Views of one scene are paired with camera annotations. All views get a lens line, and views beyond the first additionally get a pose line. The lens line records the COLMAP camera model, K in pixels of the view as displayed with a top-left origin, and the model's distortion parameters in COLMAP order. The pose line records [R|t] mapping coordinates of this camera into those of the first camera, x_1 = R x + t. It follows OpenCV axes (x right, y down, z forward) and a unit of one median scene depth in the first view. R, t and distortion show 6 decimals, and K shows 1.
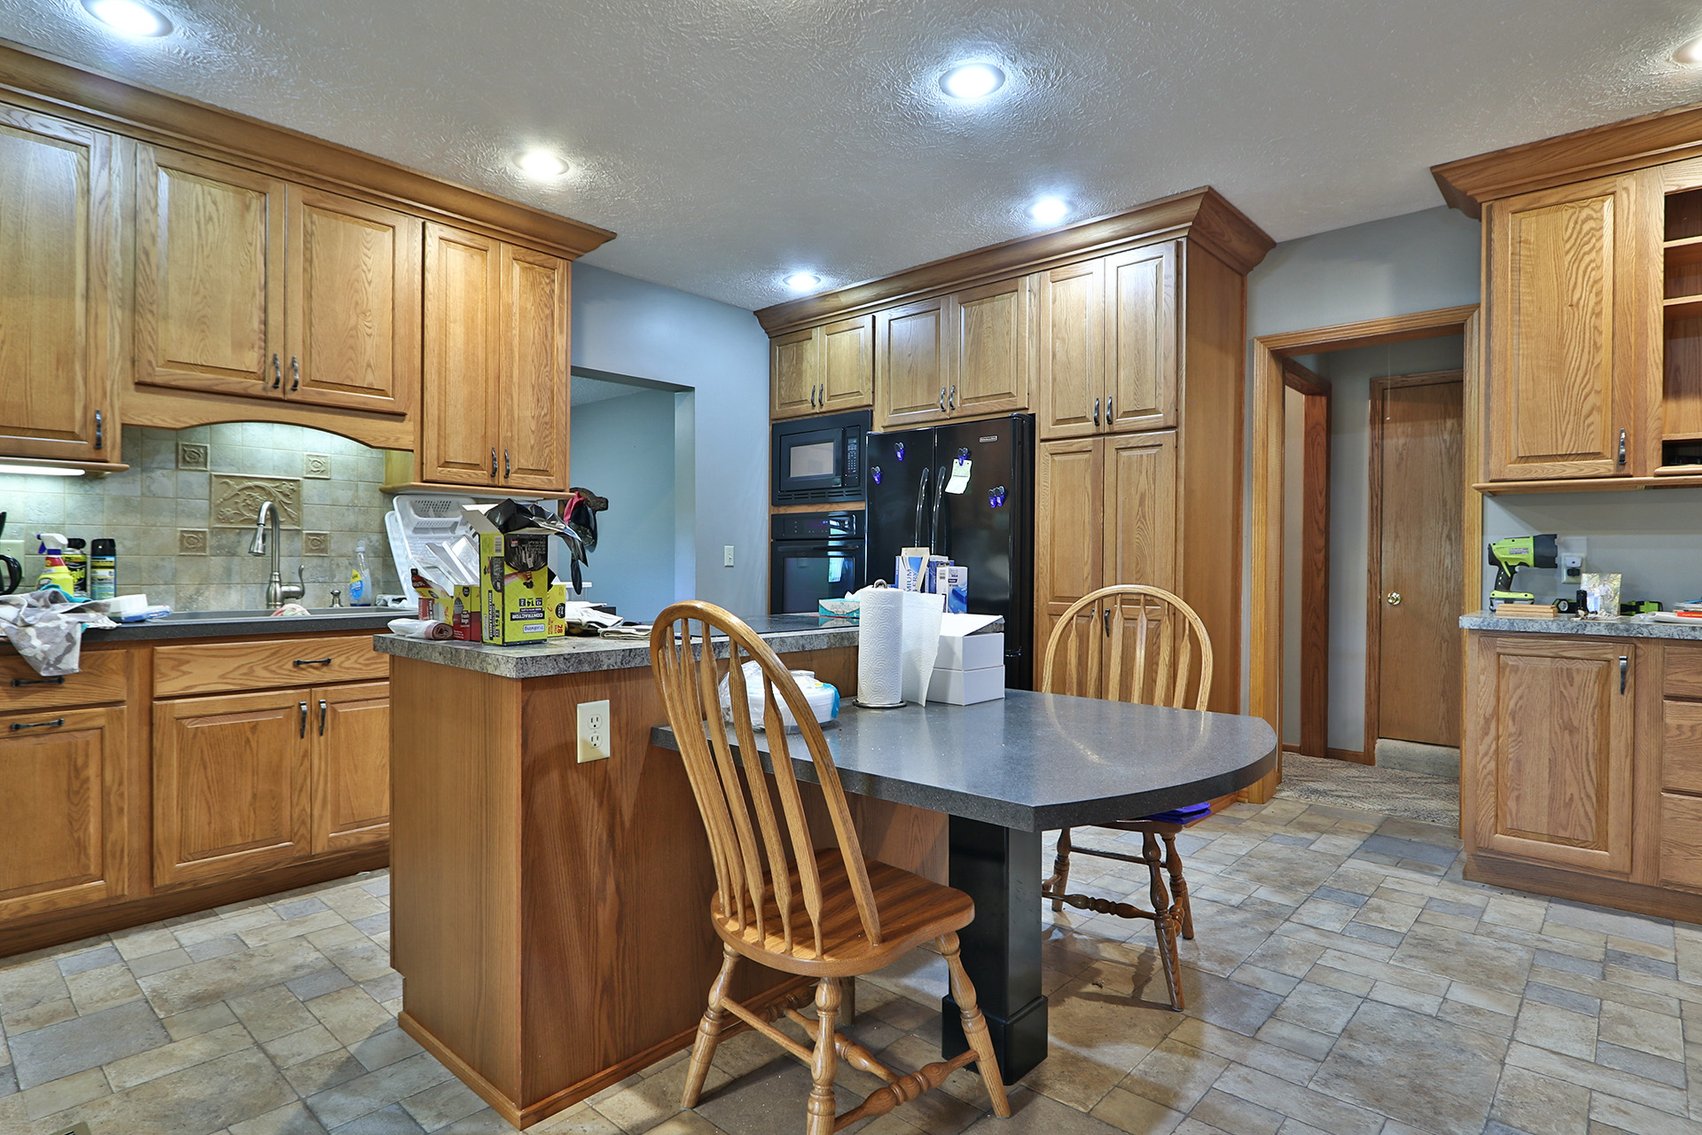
lens RADIAL K [[868.3, 0, 825.8], [0, 868.3, 566.7], [0, 0, 1]] dist [-0.032833, 0.011488]
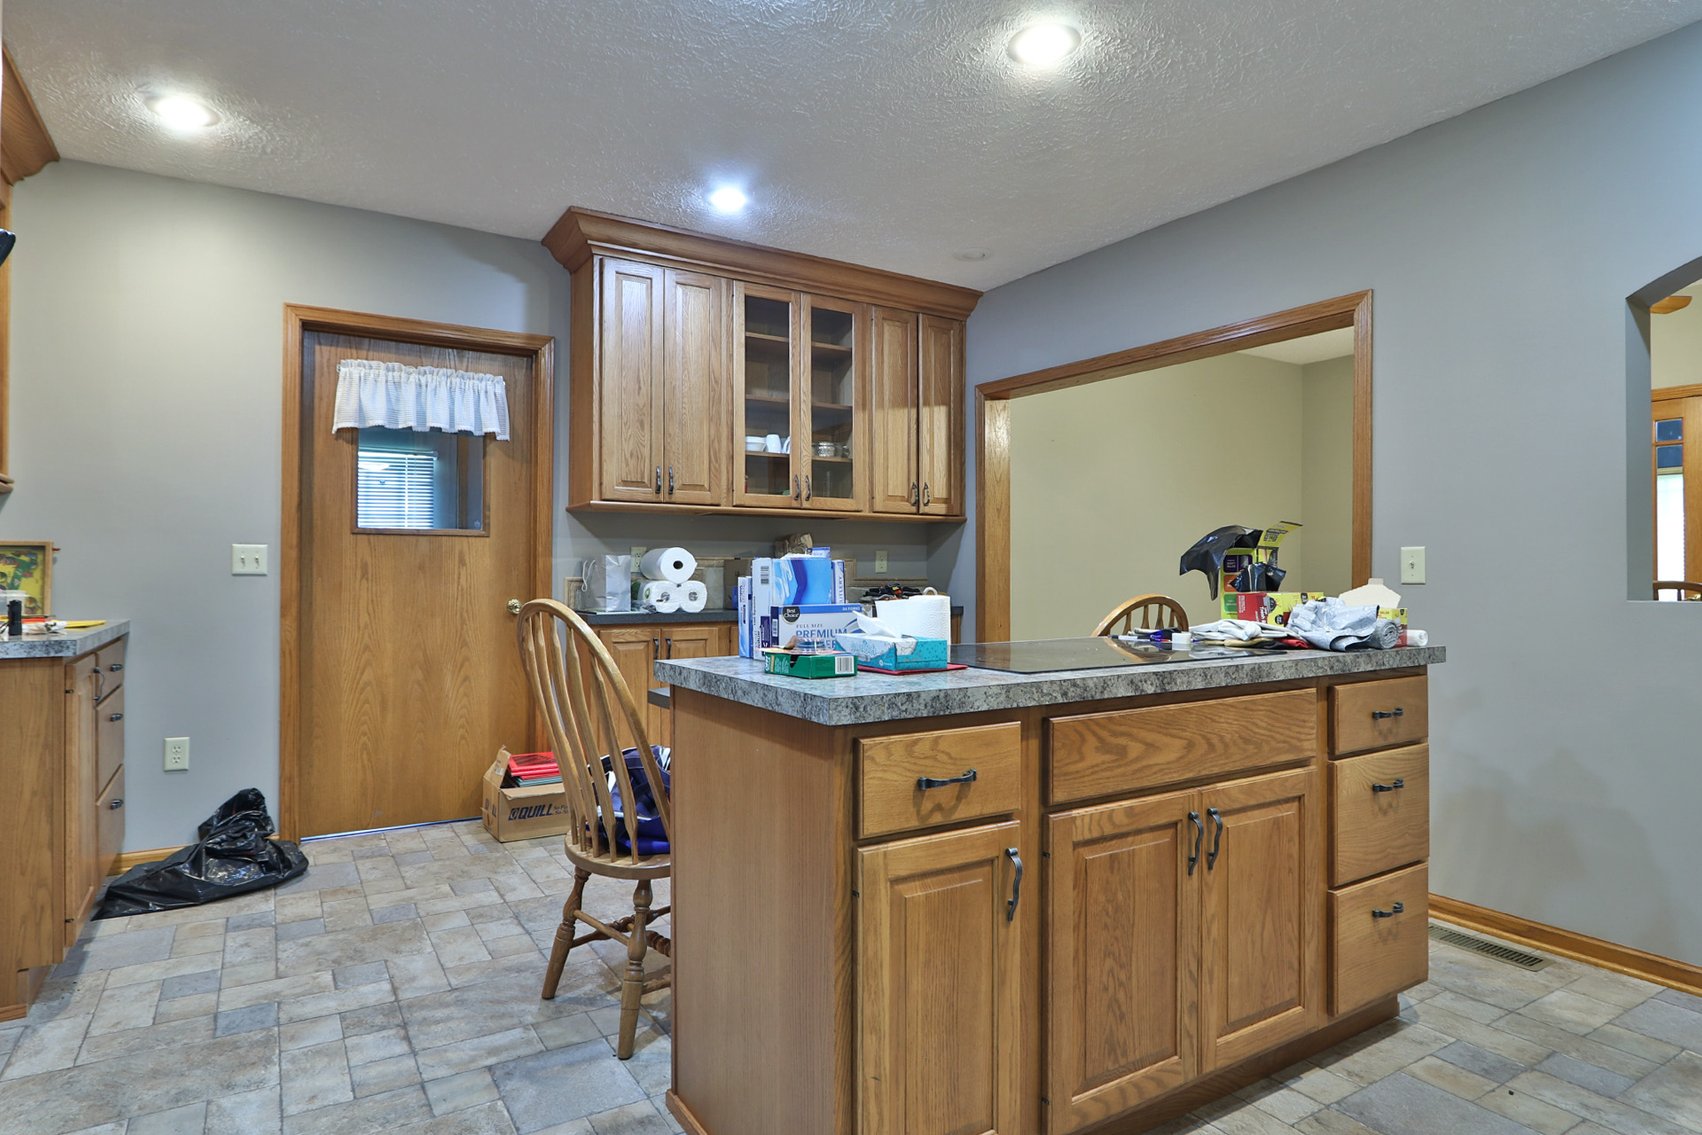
lens RADIAL K [[868.3, 0, 825.8], [0, 868.3, 566.7], [0, 0, 1]] dist [-0.032833, 0.011488]
pose [[-0.952776, -0.003844, 0.303648, -0.112029], [-0.002596, 0.999986, 0.004513, -0.013240], [-0.303661, 0.003512, -0.952774, 1.724314]]
